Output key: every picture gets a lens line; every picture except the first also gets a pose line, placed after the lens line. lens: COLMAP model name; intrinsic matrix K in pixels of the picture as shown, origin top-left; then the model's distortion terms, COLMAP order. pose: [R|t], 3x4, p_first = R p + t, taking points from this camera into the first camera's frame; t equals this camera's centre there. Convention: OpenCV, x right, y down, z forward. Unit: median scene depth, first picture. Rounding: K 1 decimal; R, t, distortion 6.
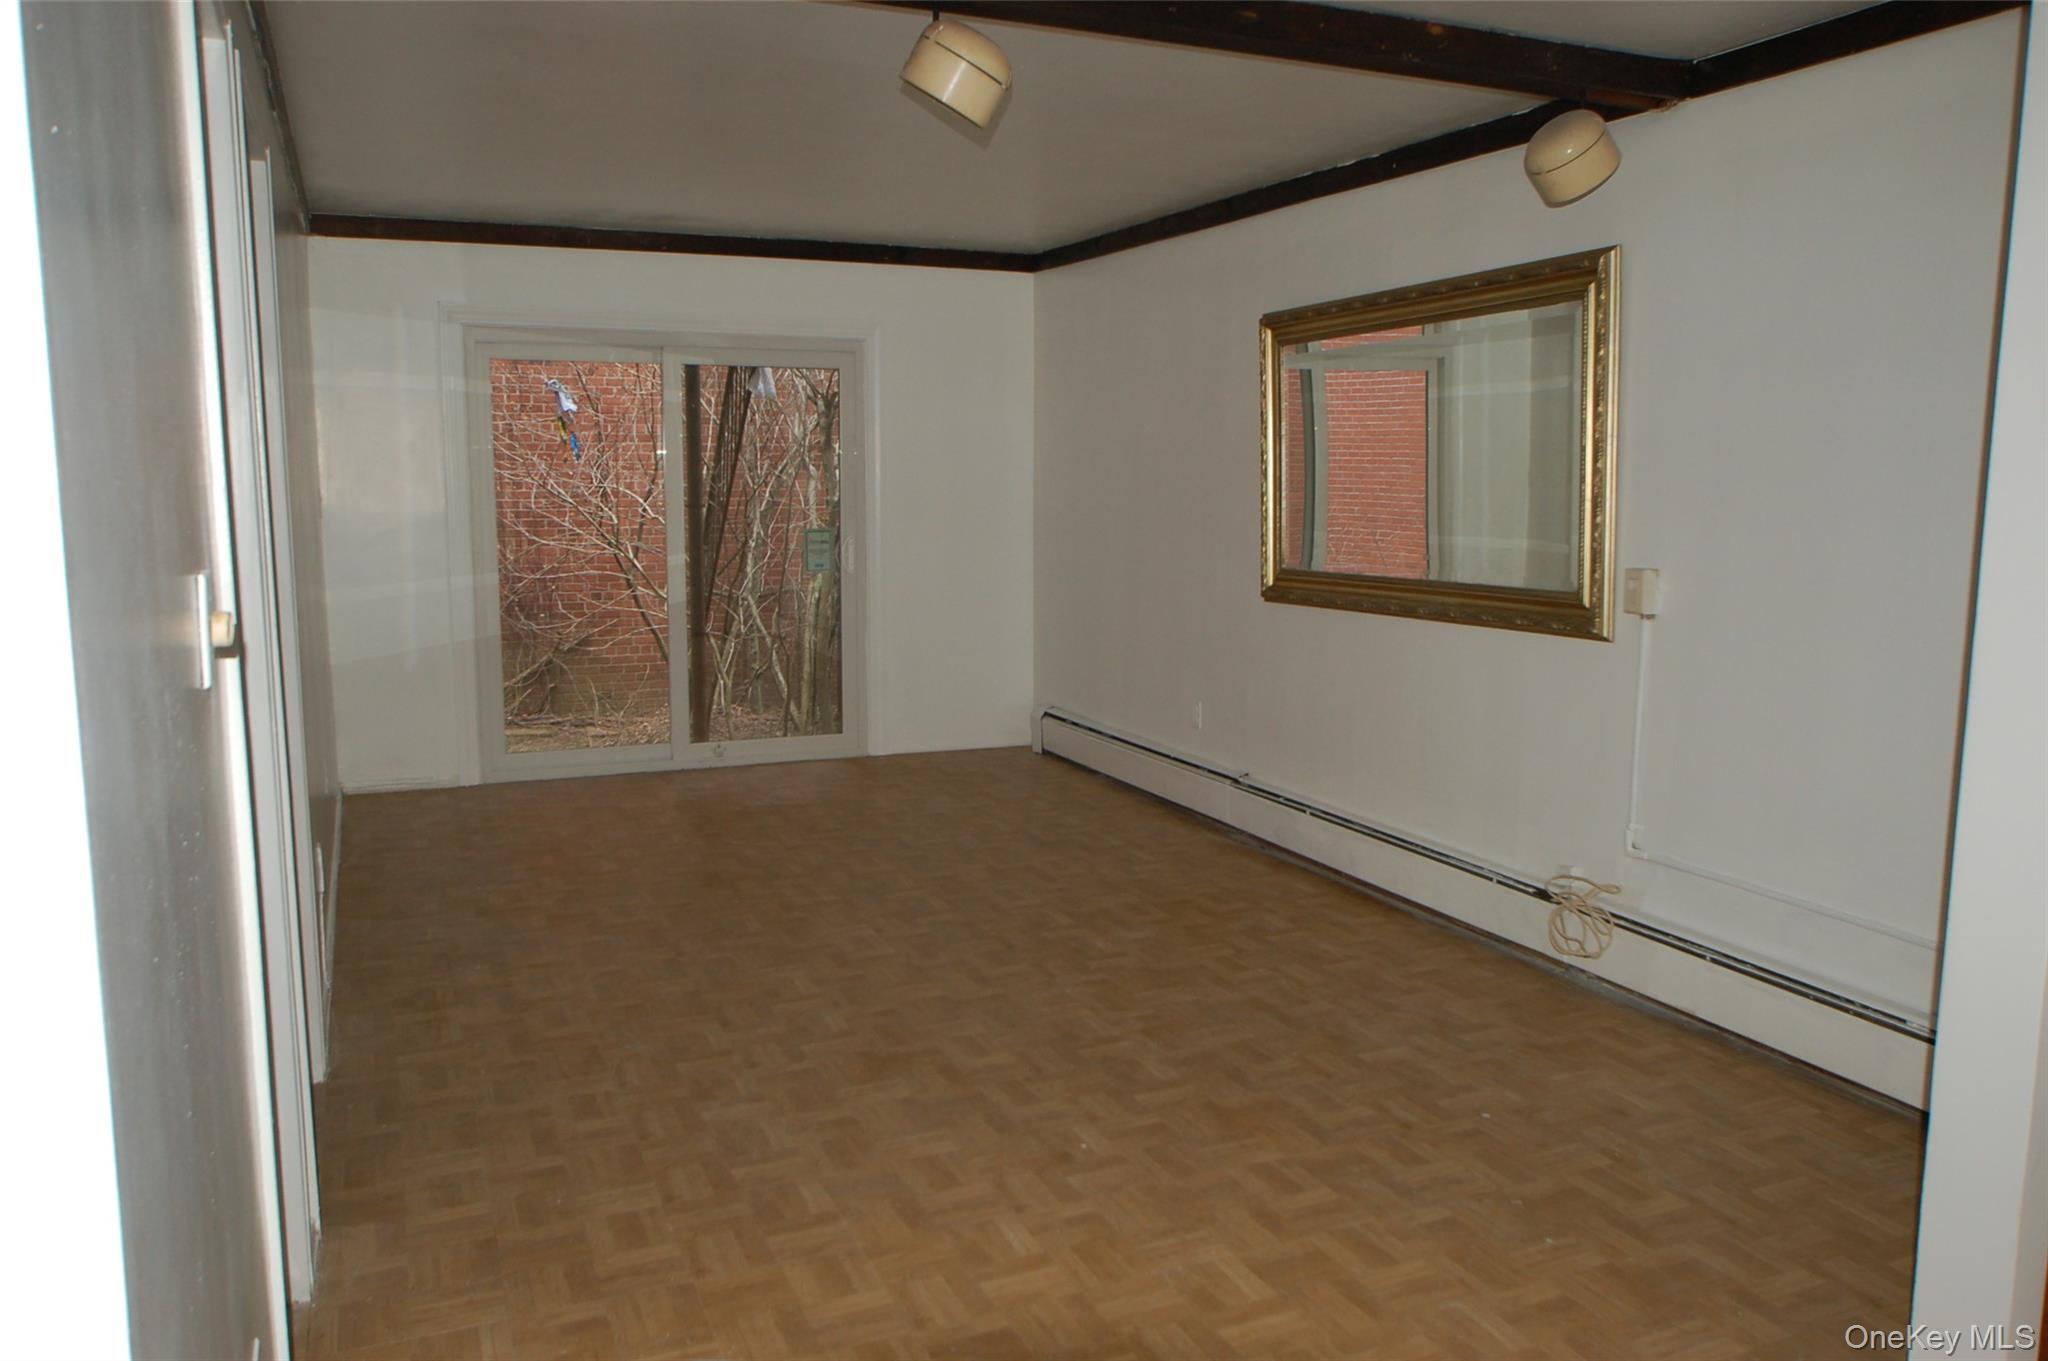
lens RADIAL K [[1535.1, 0, 1029.2], [0, 1535.1, 675.7], [0, 0, 1]] dist [-0.048148, 0.055254]
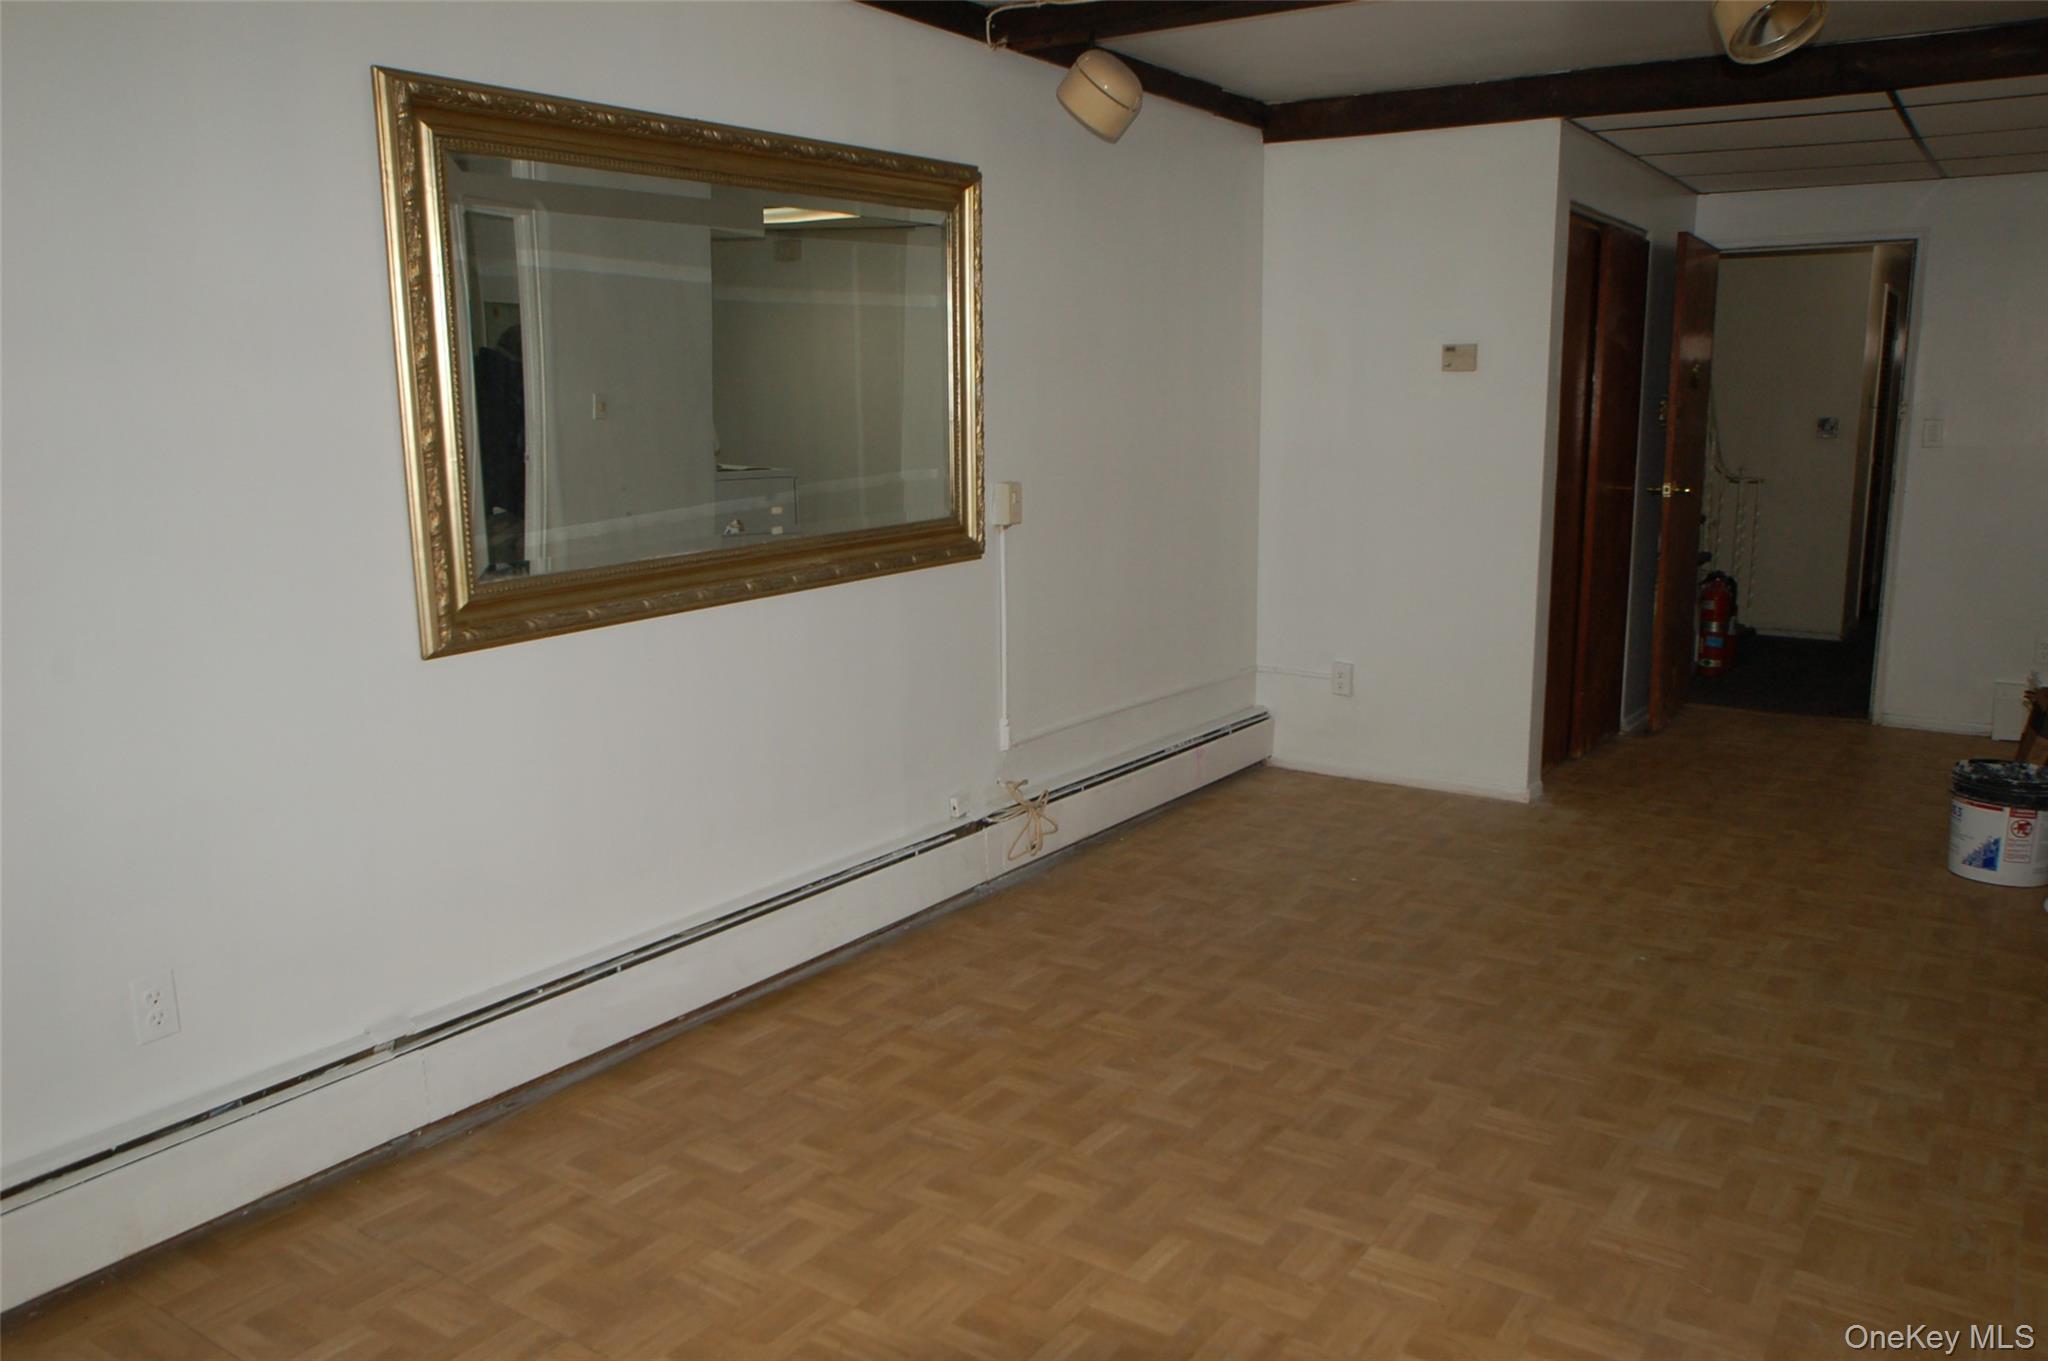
lens RADIAL K [[1666.7, 0, 1027.9], [0, 1666.7, 684.3], [0, 0, 1]] dist [-0.016435, 0.039258]
pose [[-0.568139, -0.145286, 0.810006, -0.548933], [0.106811, 0.962948, 0.247635, -0.211130], [-0.815972, 0.227209, -0.531570, 1.560213]]
